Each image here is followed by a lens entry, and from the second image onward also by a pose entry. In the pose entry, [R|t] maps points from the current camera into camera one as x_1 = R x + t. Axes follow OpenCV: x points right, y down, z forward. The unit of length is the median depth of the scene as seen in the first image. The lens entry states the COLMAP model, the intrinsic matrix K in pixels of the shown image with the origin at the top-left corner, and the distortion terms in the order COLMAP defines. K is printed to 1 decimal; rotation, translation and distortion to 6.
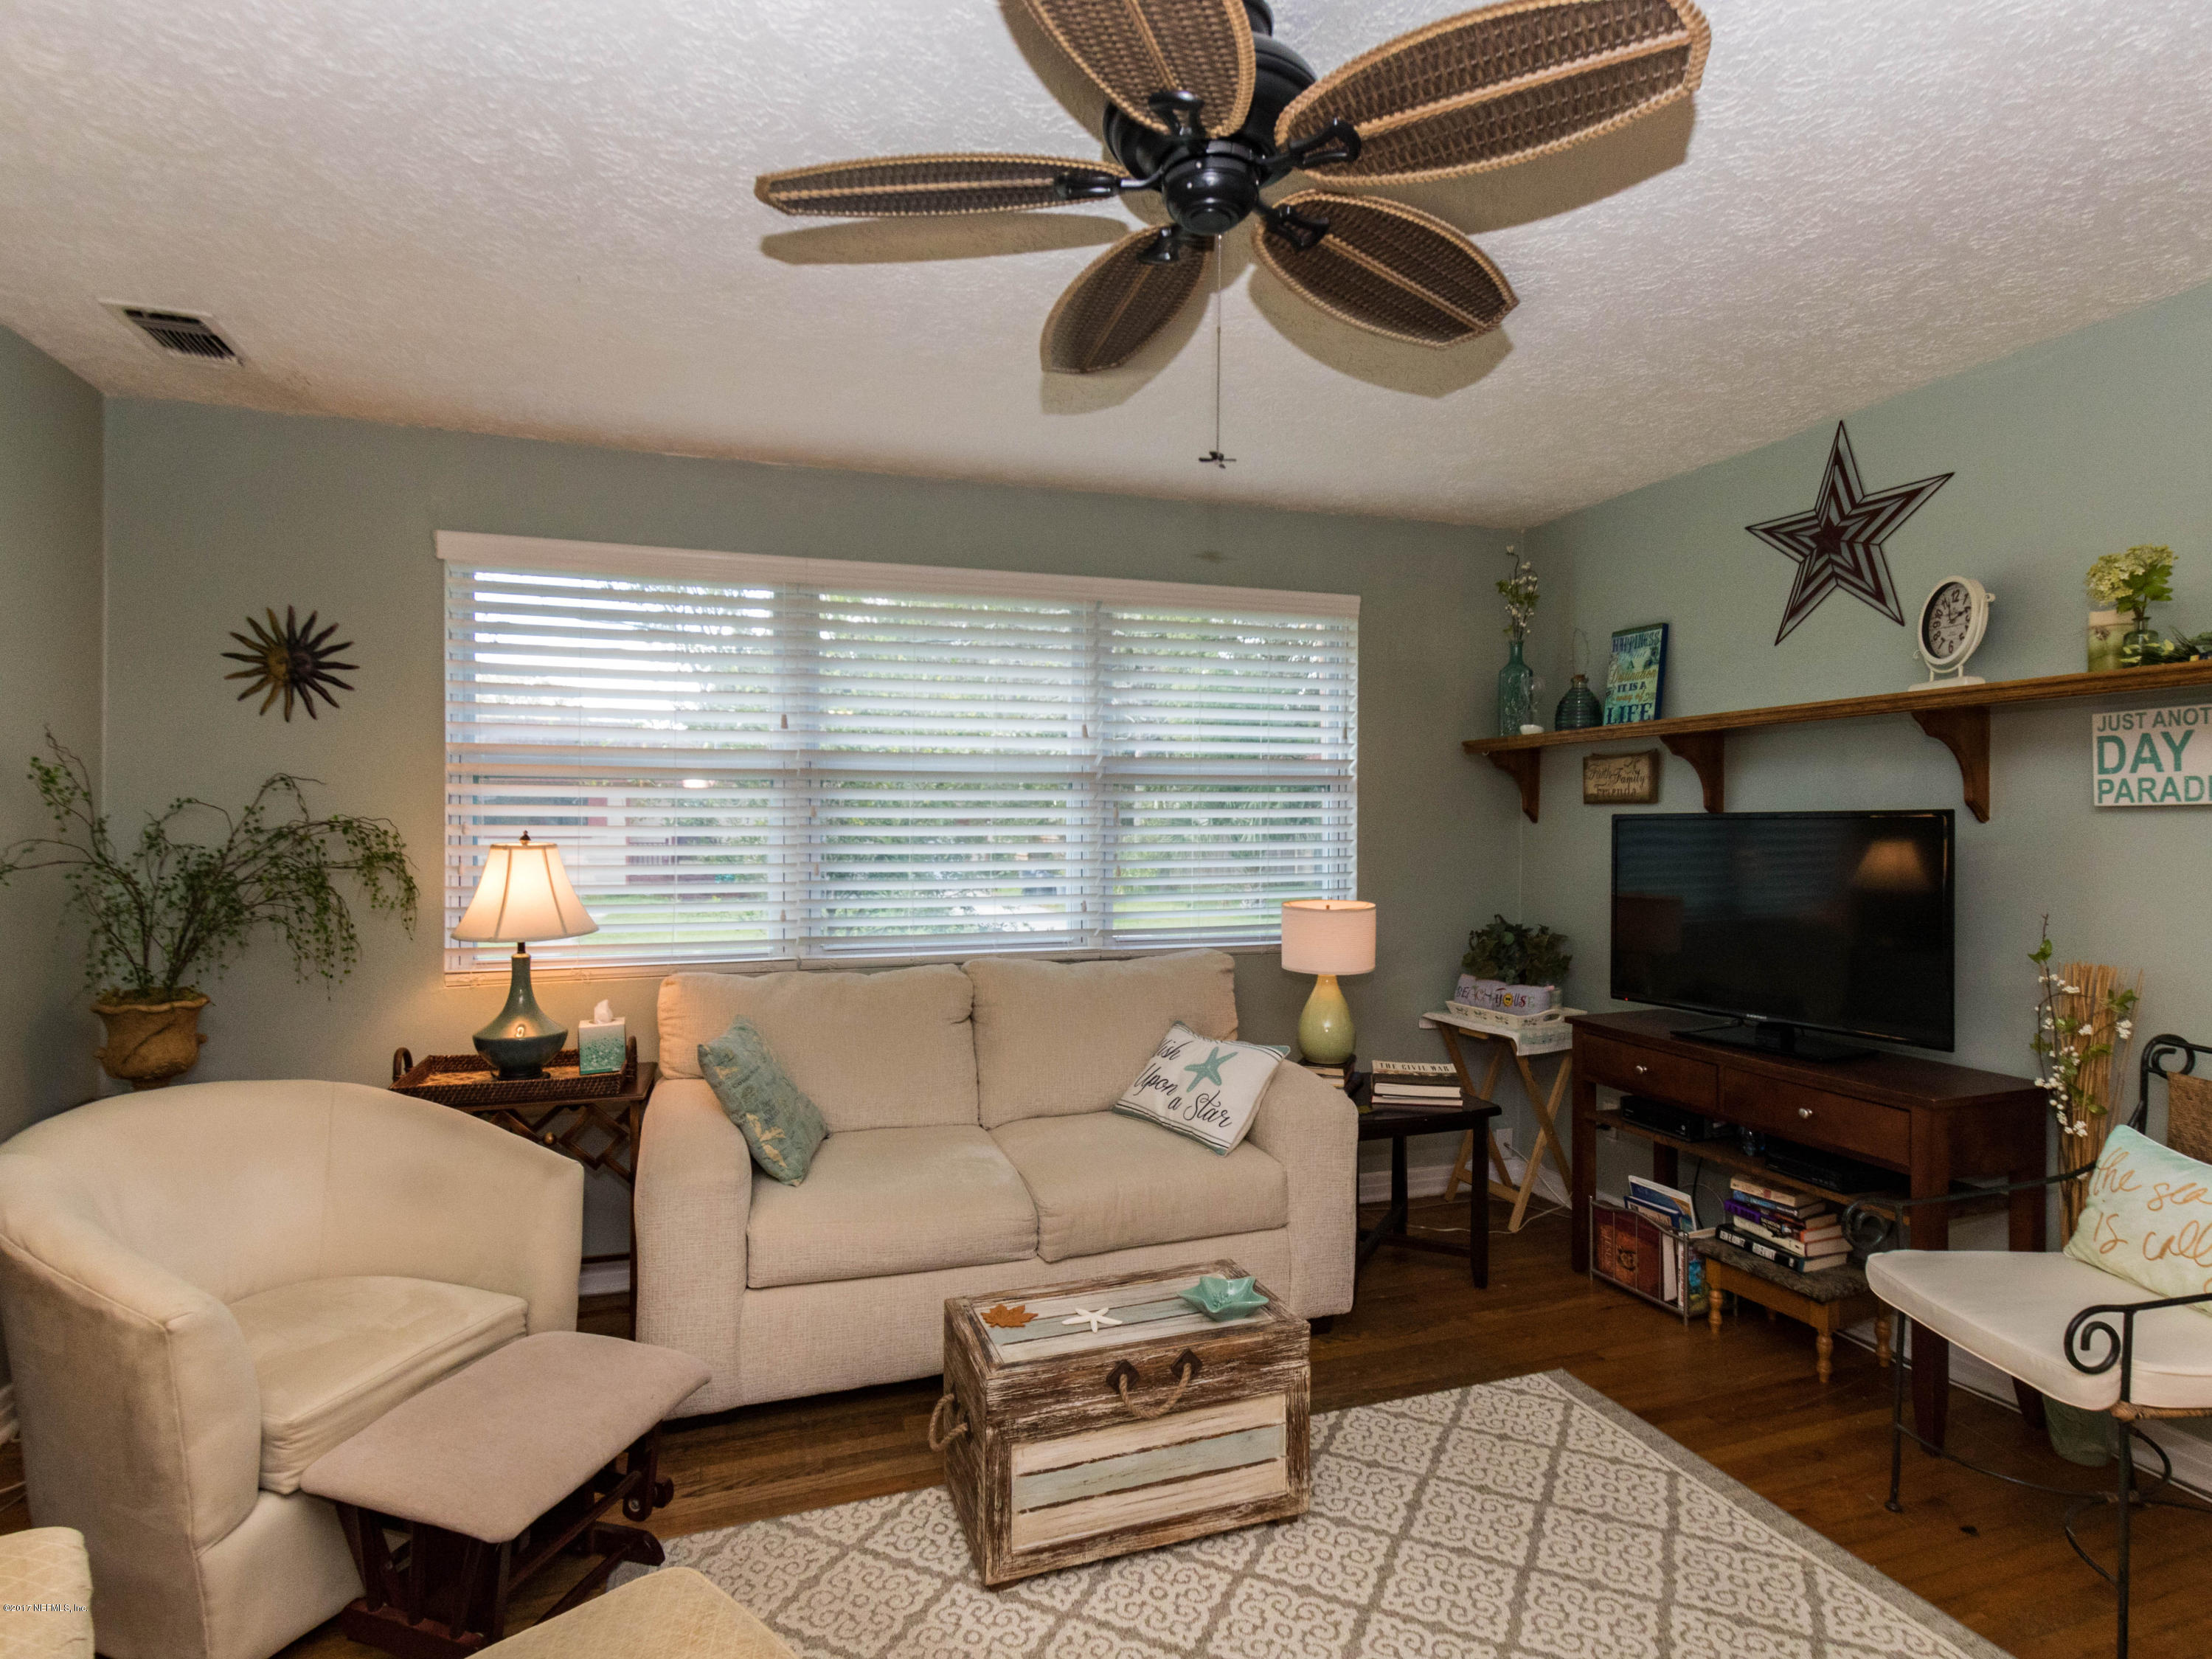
lens RADIAL K [[1147.4, 0, 1102.9], [0, 1147.4, 822.6], [0, 0, 1]] dist [0.001475, 0.000045]
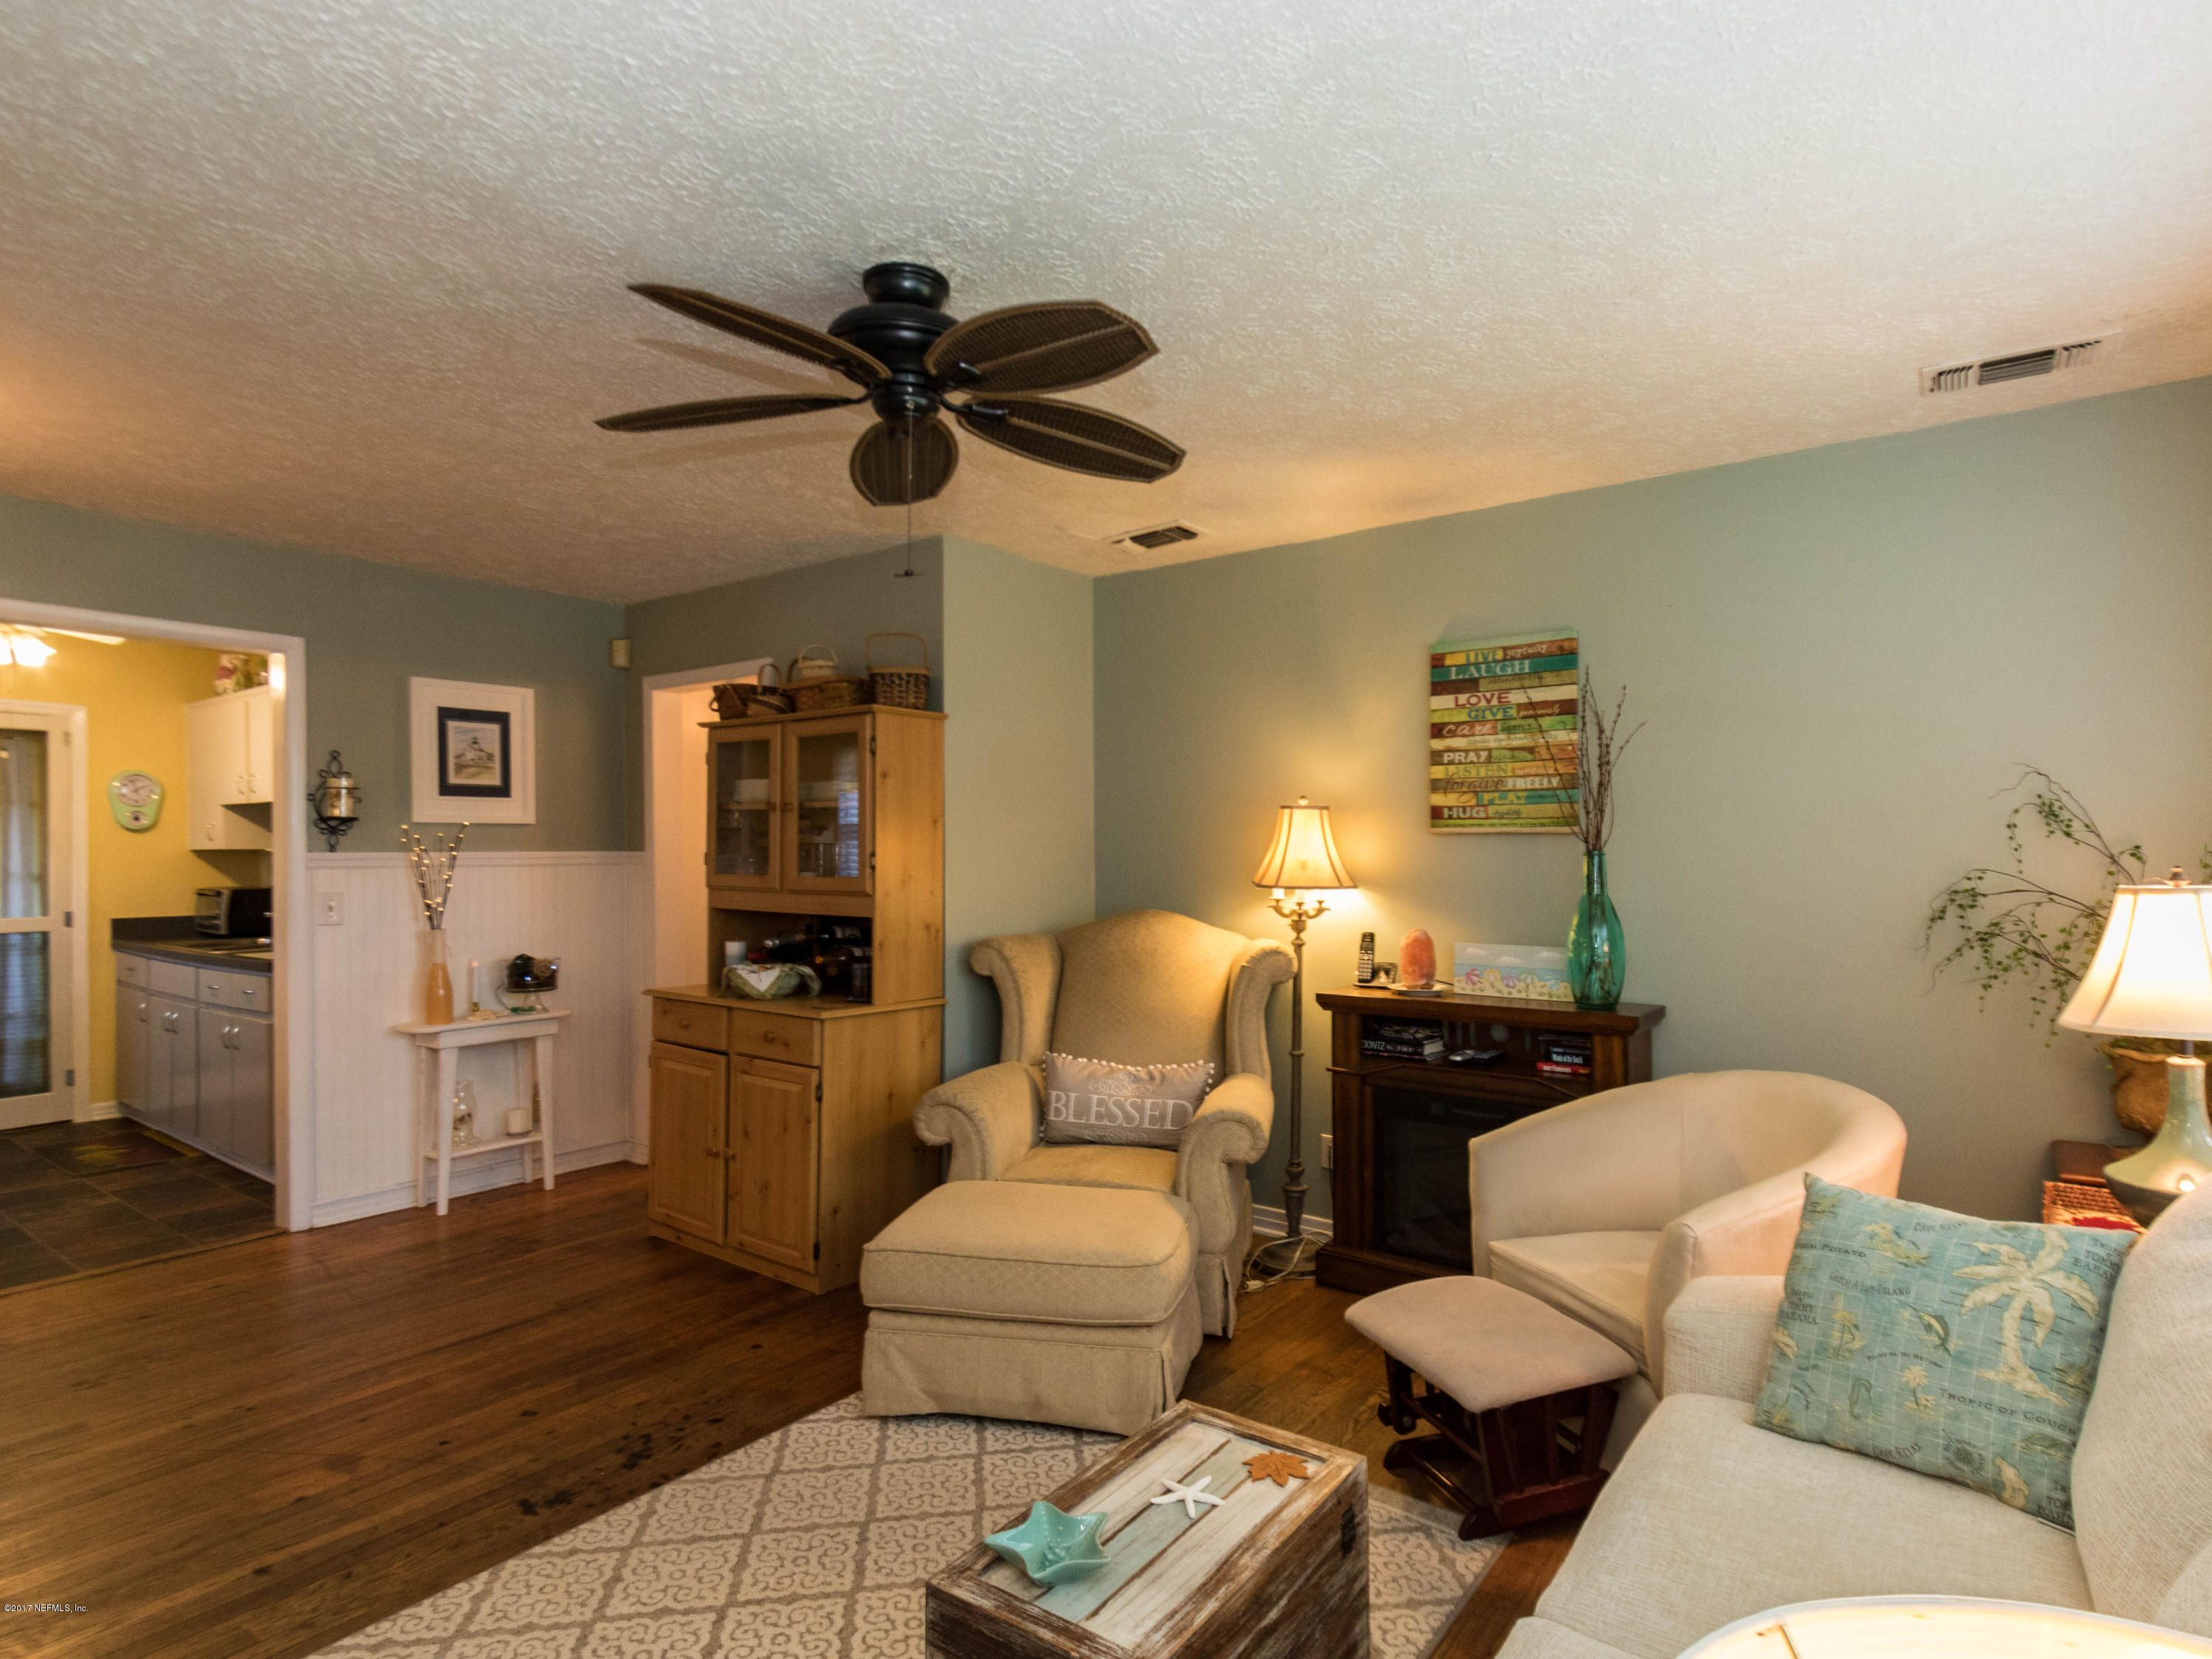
lens RADIAL K [[1154.8, 0, 1107.2], [0, 1154.8, 842.3], [0, 0, 1]] dist [0.001282, -0.000295]
pose [[-0.824206, -0.006268, -0.566256, 0.377067], [0.001145, 0.999918, -0.012735, 0.001445], [0.566289, -0.011145, -0.824131, 1.265942]]
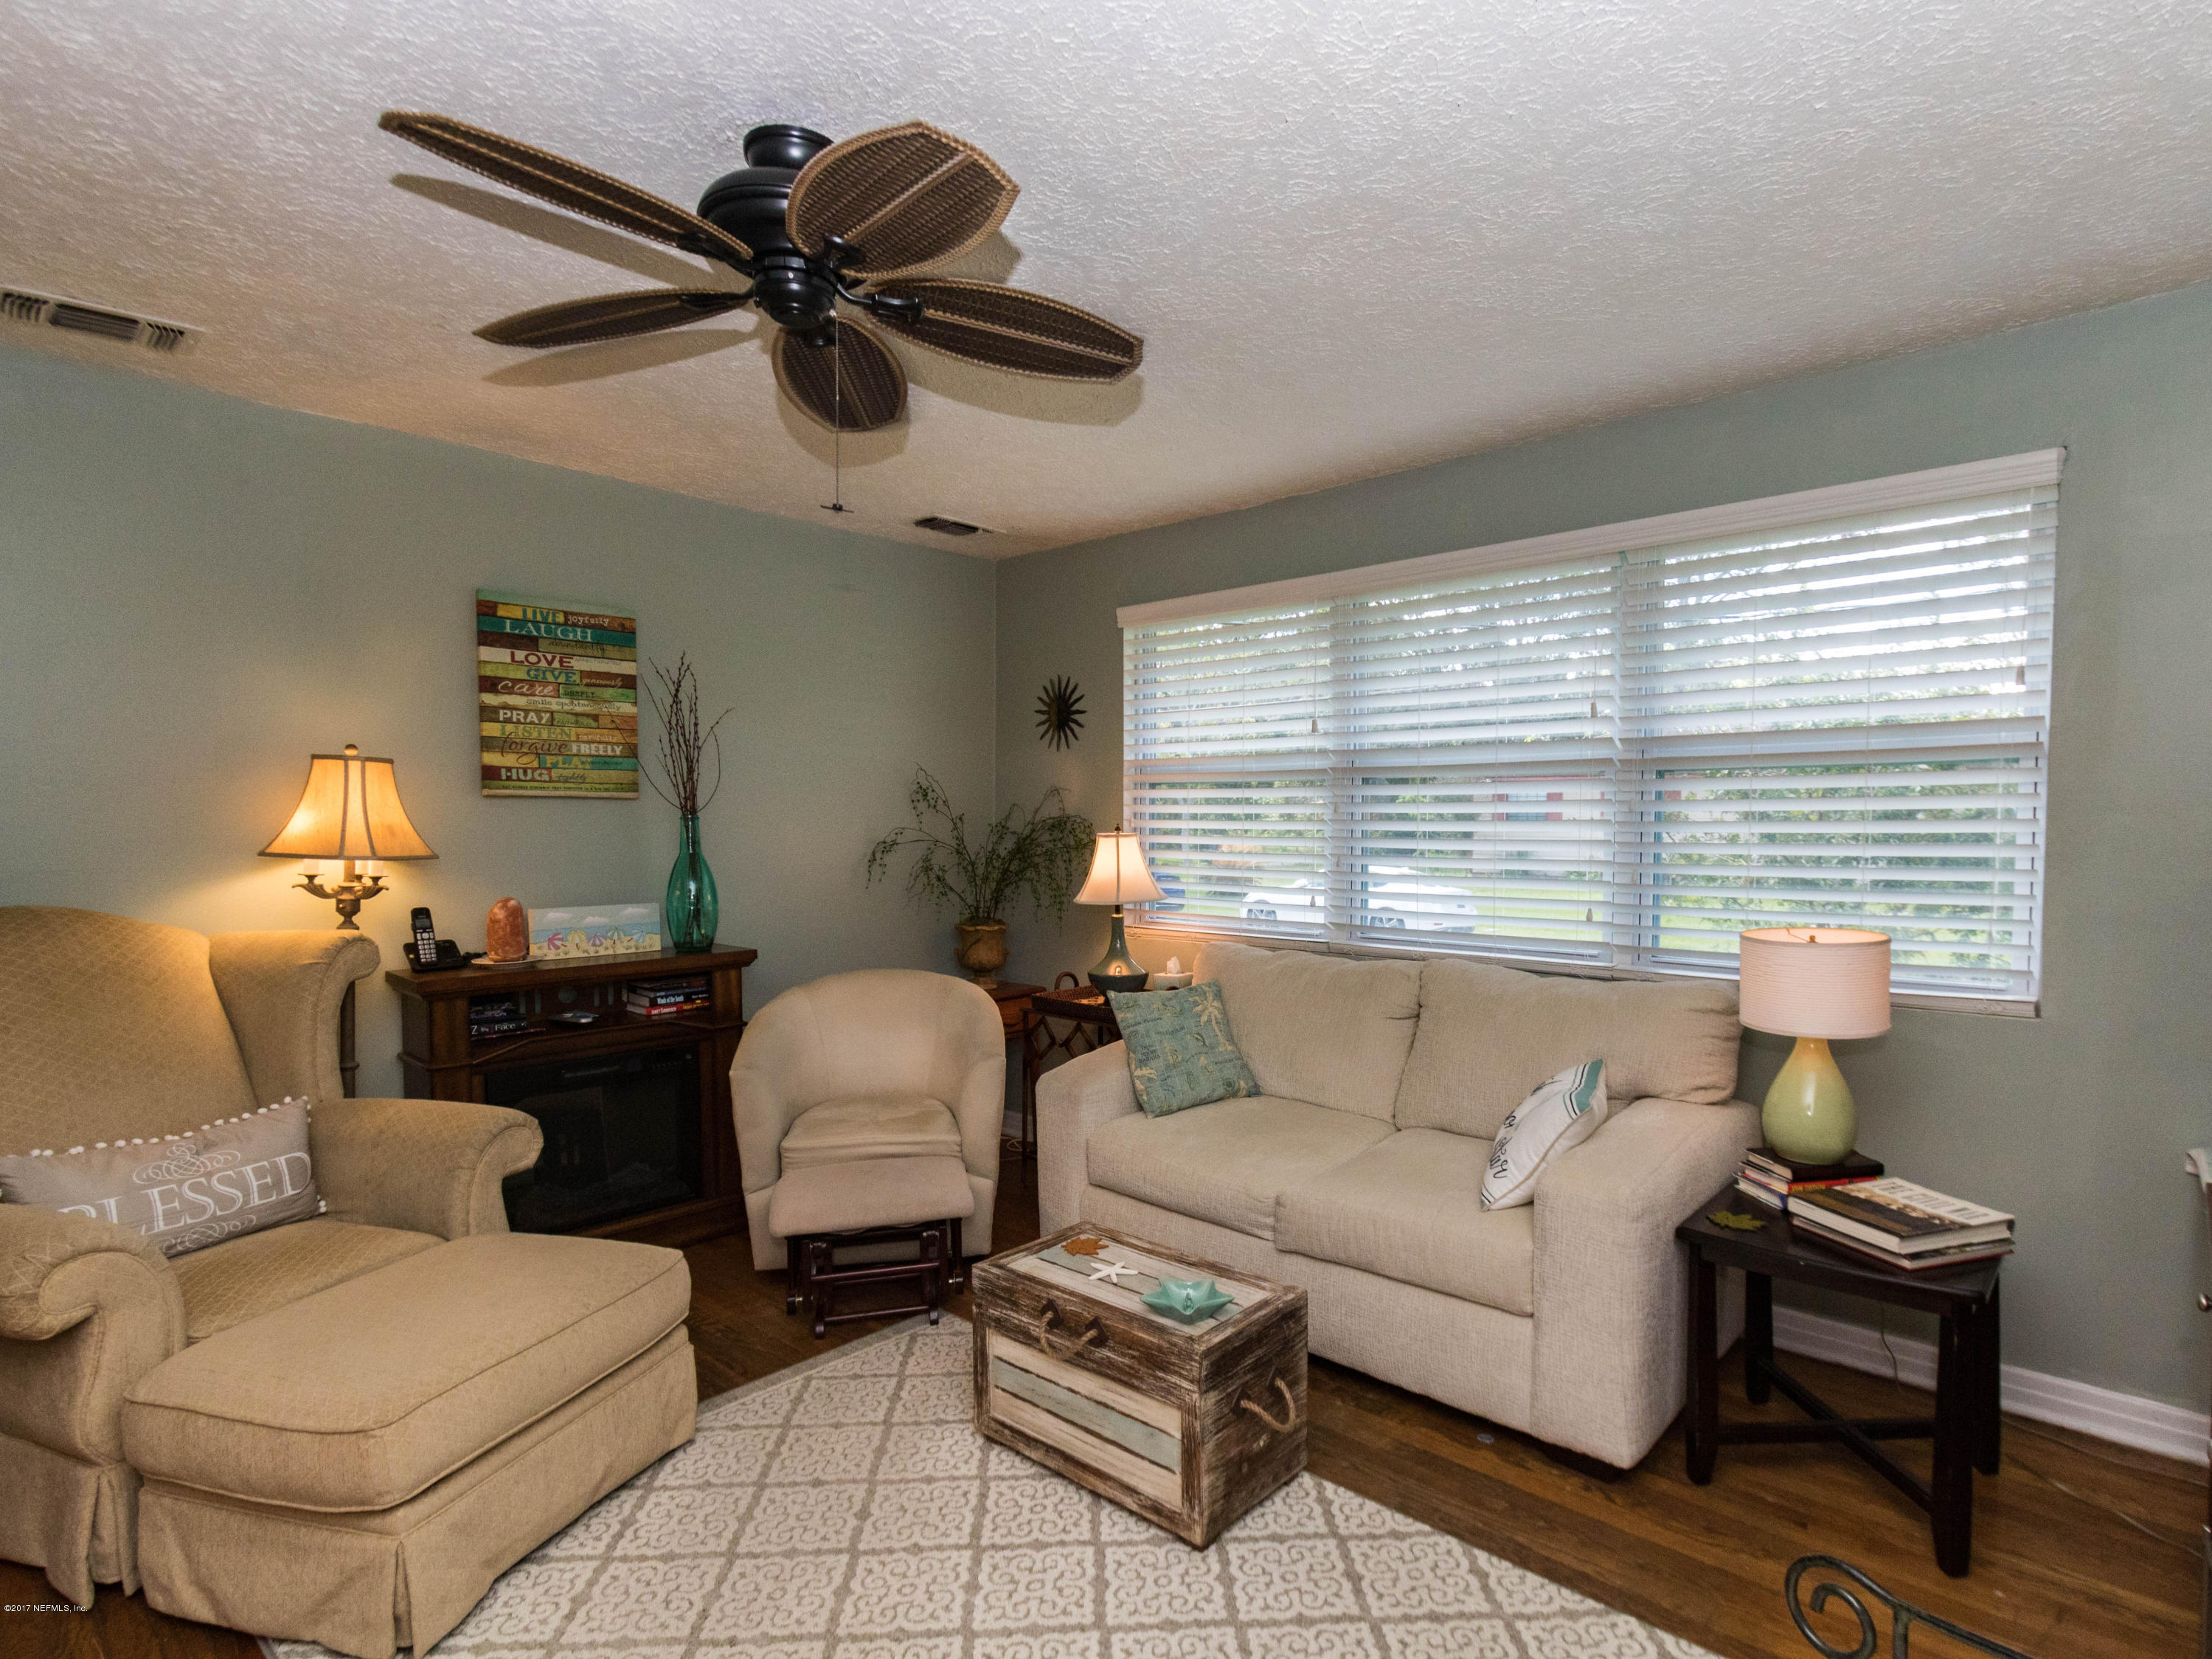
lens RADIAL K [[1148.7, 0, 1187.1], [0, 1148.7, 855.6], [0, 0, 1]] dist [-0.001439, -0.000555]
pose [[0.507406, 0.027924, -0.861254, 0.751996], [0.001536, 0.999444, 0.033310, -0.000508], [0.861706, -0.018225, 0.507081, 0.402464]]
